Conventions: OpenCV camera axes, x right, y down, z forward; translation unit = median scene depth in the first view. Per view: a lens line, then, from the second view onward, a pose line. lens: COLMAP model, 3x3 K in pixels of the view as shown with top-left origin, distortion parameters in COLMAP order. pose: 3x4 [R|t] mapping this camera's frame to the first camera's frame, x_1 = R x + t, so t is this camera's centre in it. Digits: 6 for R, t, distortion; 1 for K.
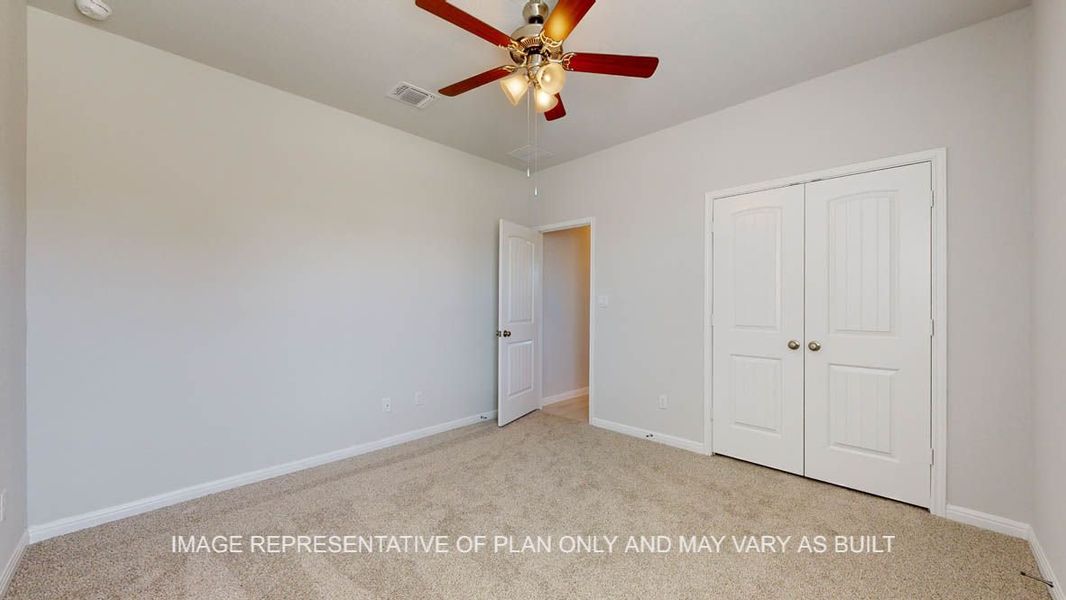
lens RADIAL K [[385.6, 0, 532.4], [0, 385.6, 301.6], [0, 0, 1]] dist [-0.006521, 0.000261]
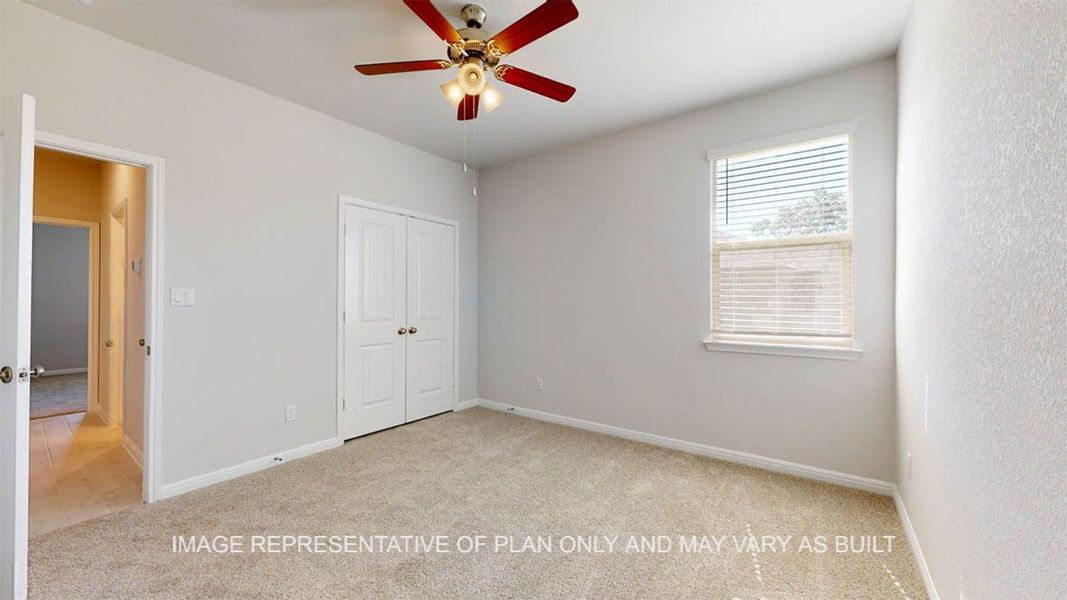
lens RADIAL K [[385.9, 0, 523.0], [0, 385.9, 299.1], [0, 0, 1]] dist [-0.006521, 0.000261]
pose [[-0.119275, 0.003849, 0.992854, -0.655935], [-0.008950, 0.999948, -0.004952, 0.000425], [-0.992821, -0.009477, -0.119234, 0.642505]]
